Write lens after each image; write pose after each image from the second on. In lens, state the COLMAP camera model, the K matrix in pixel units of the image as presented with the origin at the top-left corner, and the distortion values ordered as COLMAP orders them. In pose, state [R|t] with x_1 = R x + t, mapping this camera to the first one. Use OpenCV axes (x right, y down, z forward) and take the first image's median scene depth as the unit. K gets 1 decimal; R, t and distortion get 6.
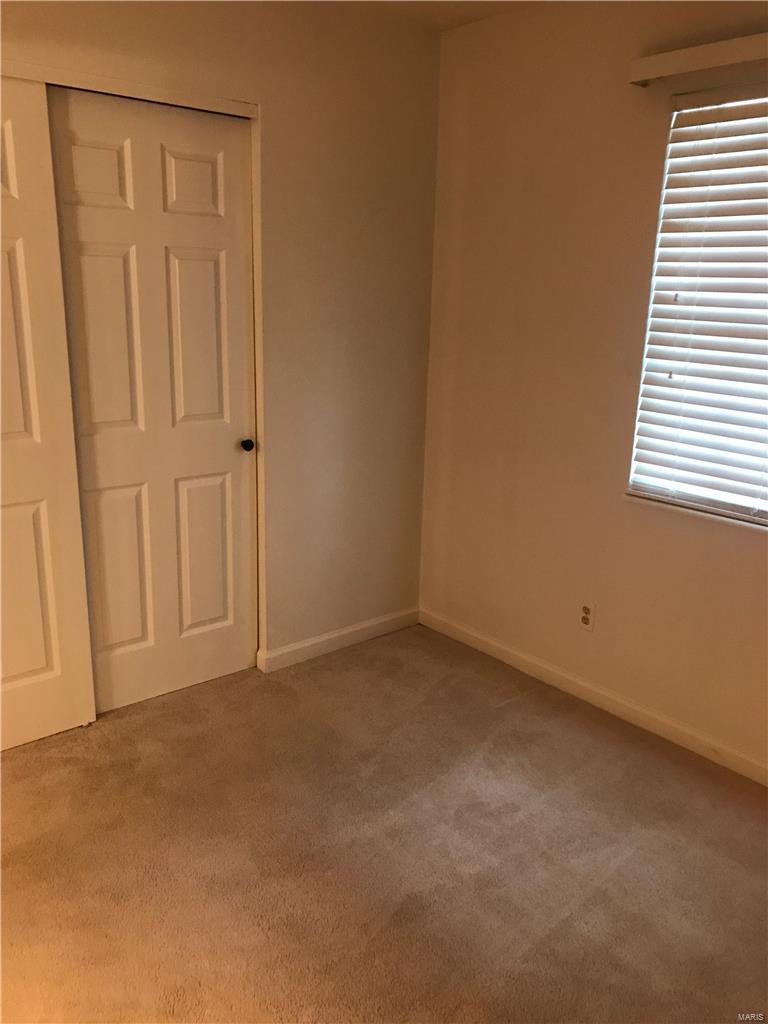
lens RADIAL K [[838.0, 0, 389.5], [0, 838.0, 511.3], [0, 0, 1]] dist [-0.001820, 0.019657]
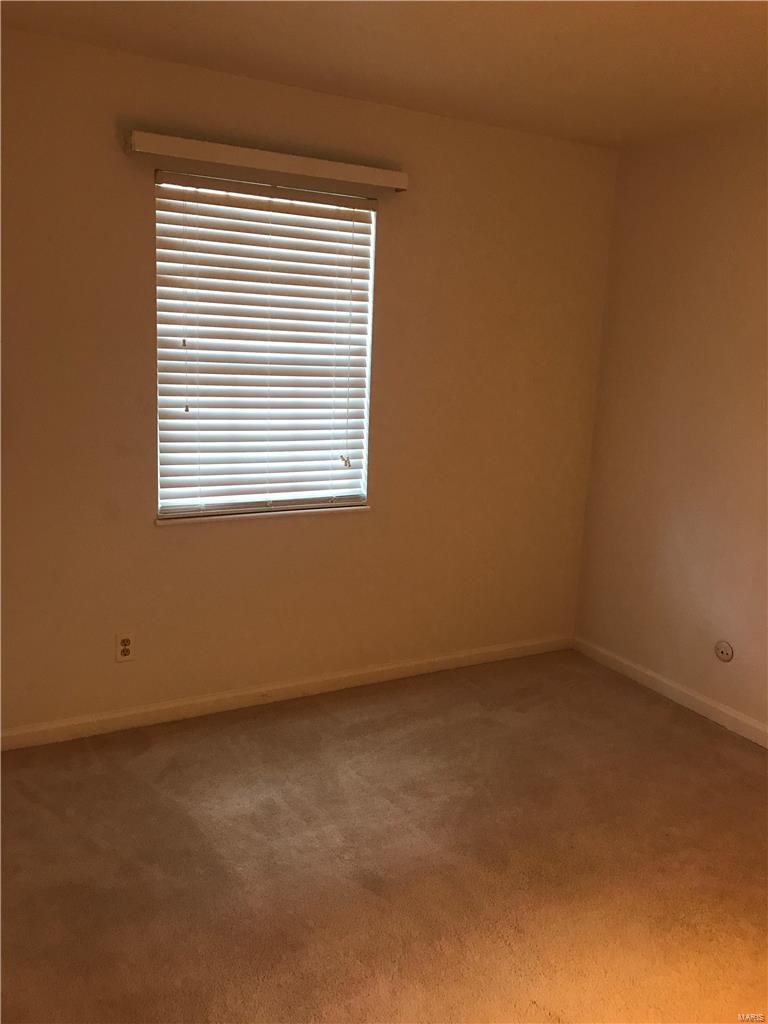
lens RADIAL K [[838.0, 0, 389.5], [0, 838.0, 511.3], [0, 0, 1]] dist [-0.001820, 0.019657]
pose [[0.171601, -0.204104, 0.963792, -0.769999], [0.221065, 0.961333, 0.164223, -0.154159], [-0.960044, 0.184879, 0.210086, 0.510170]]
